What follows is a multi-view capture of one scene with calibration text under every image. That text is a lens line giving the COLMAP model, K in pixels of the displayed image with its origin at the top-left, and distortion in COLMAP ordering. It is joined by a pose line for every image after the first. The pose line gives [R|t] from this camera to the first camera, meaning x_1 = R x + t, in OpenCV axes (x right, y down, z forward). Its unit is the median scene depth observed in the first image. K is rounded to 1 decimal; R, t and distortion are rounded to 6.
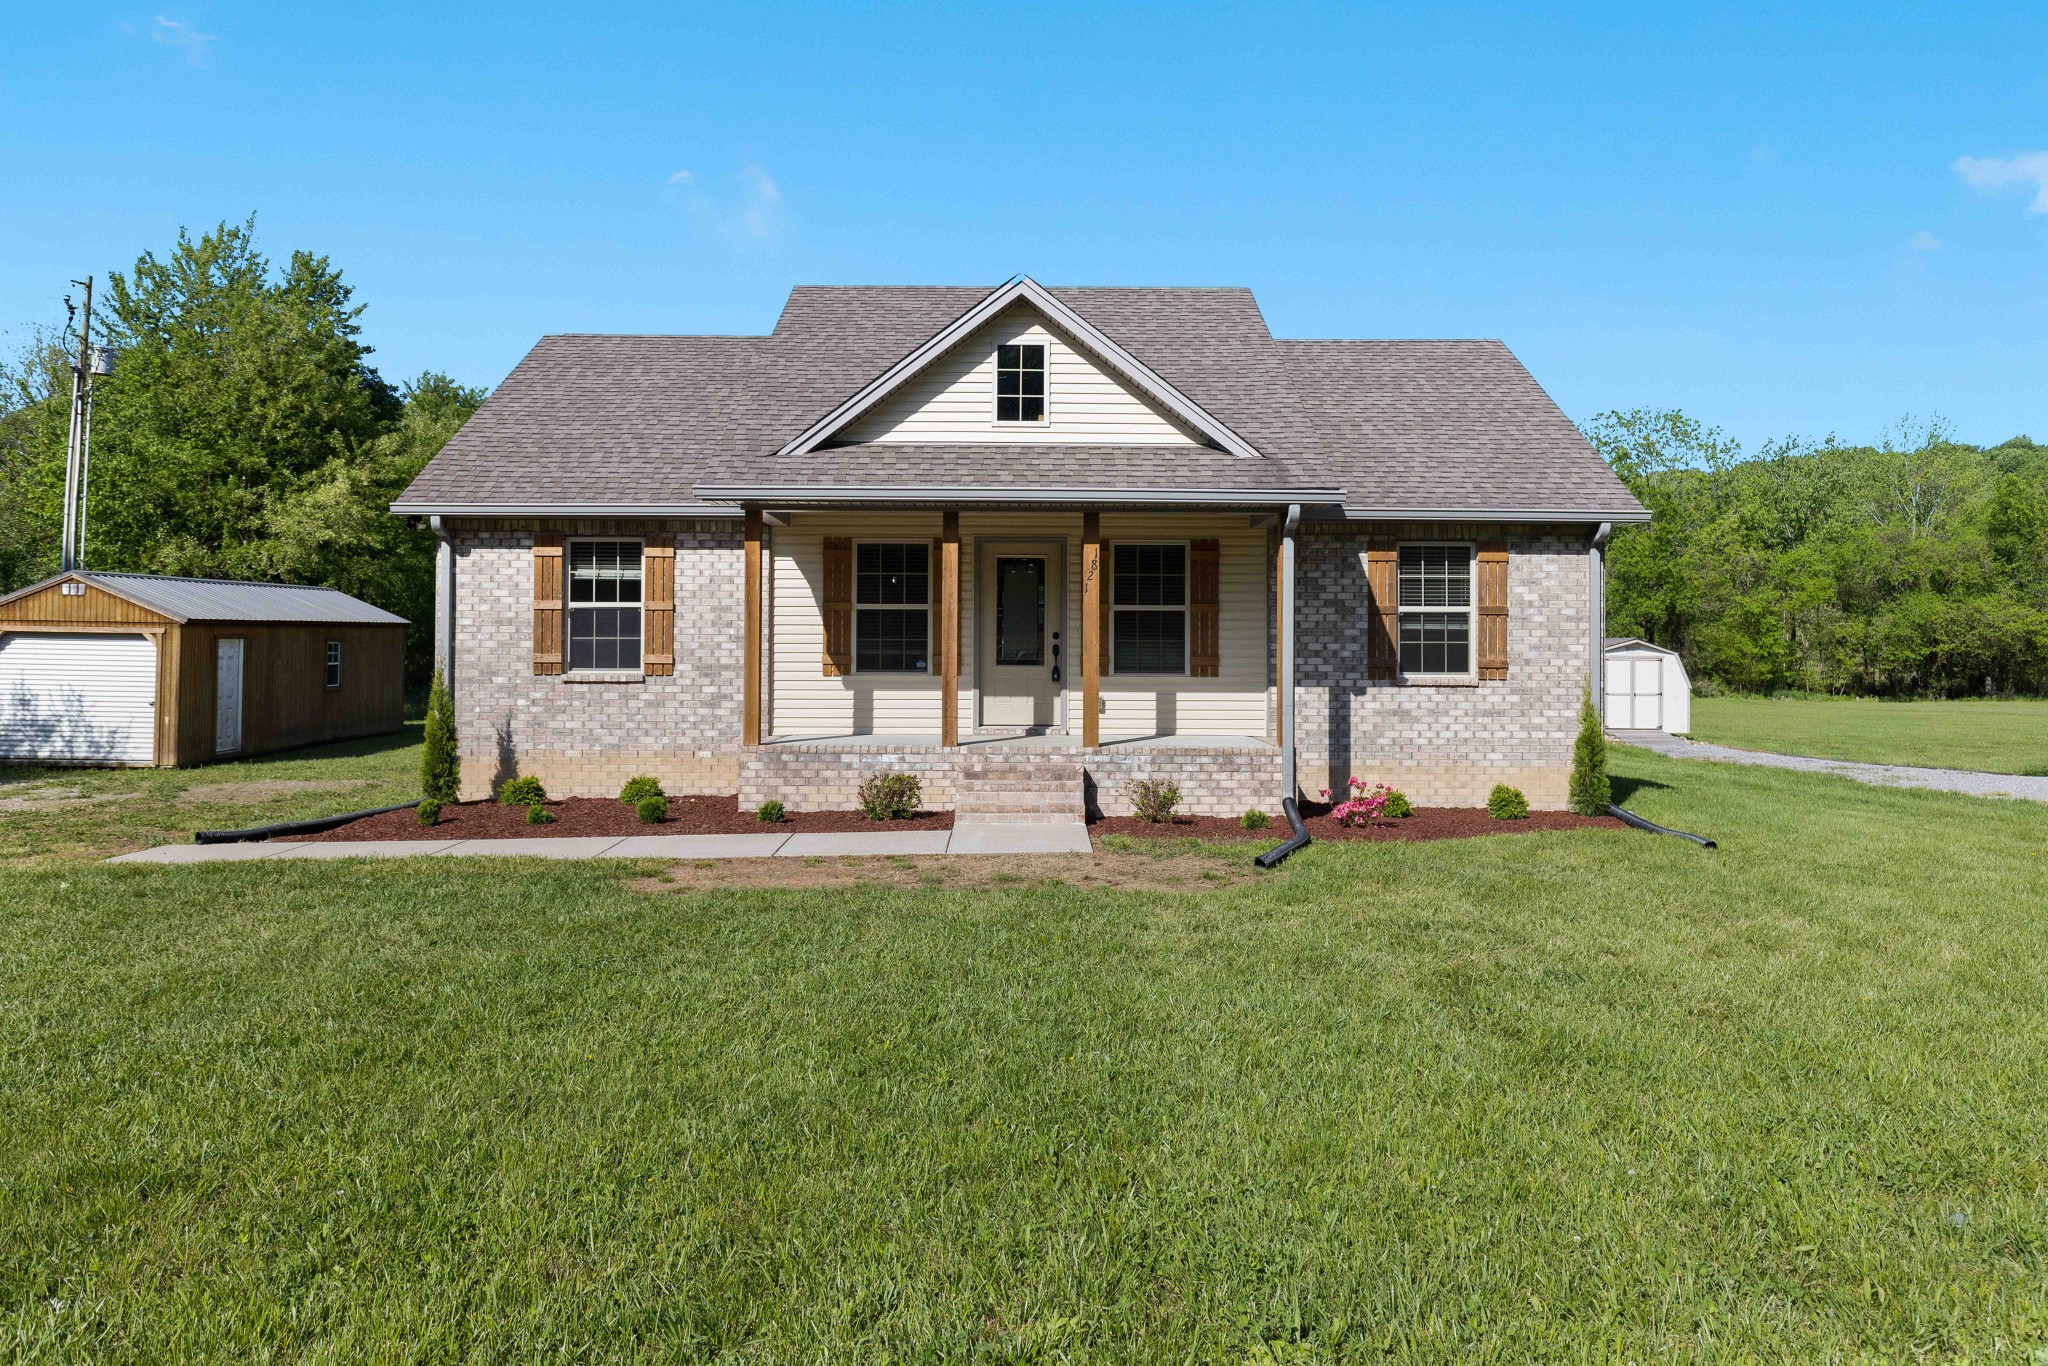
lens RADIAL K [[1488.7, 0, 1024.3], [0, 1488.7, 502.7], [0, 0, 1]] dist [-0.000787, -0.003076]
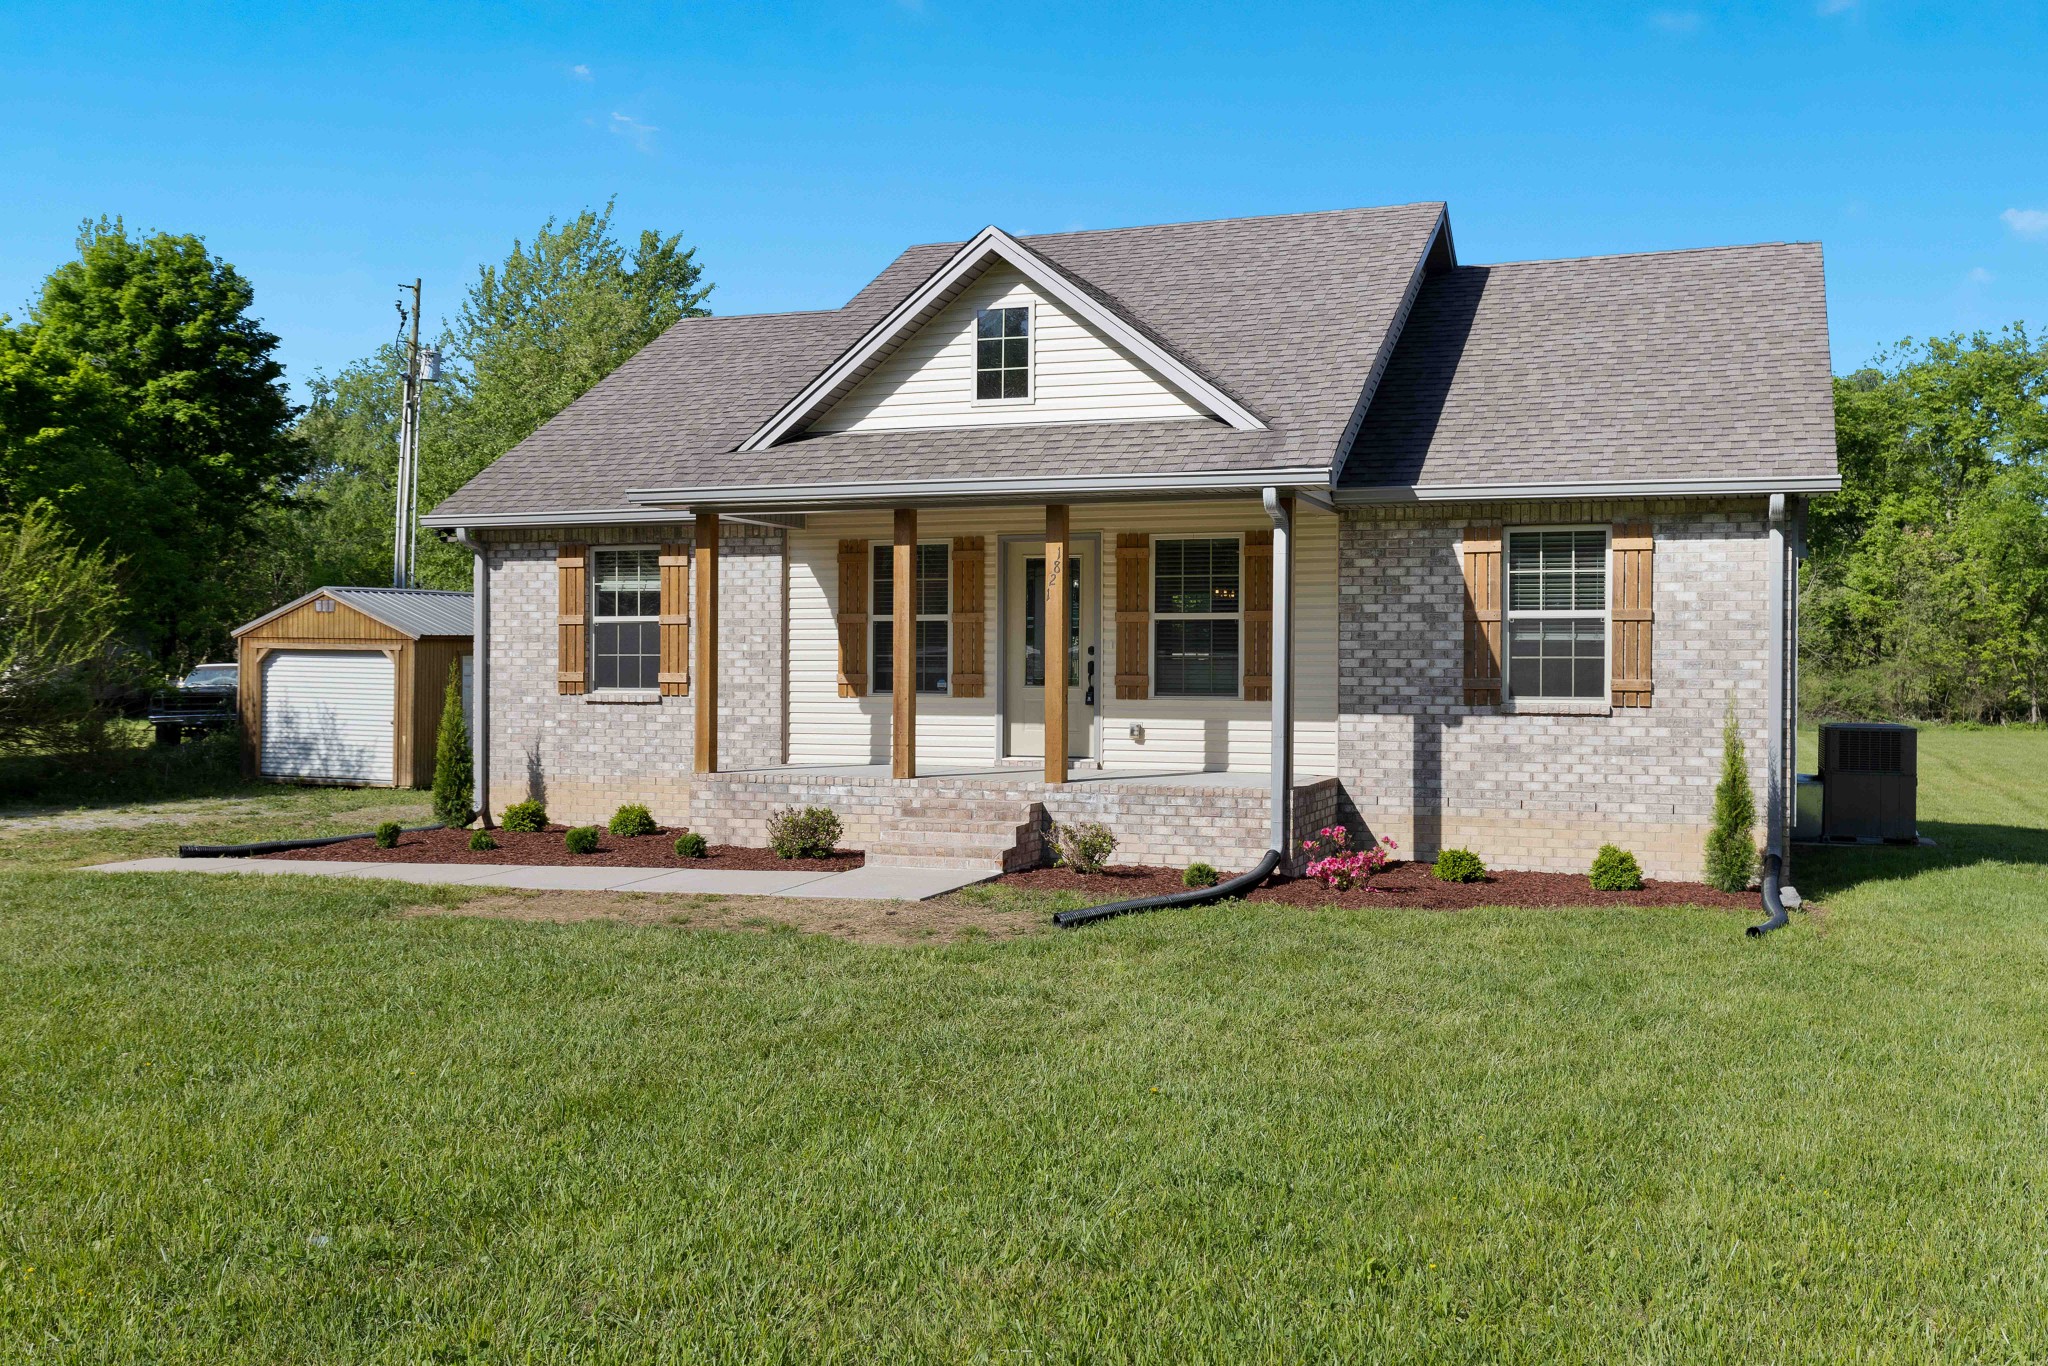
lens RADIAL K [[1886.8, 0, 1026.7], [0, 1886.8, 505.9], [0, 0, 1]] dist [0.004036, -0.001424]
pose [[0.932188, -0.031343, -0.360614, 0.377295], [0.036548, 0.999303, 0.007622, -0.001347], [0.360124, -0.020285, 0.932684, -0.000093]]
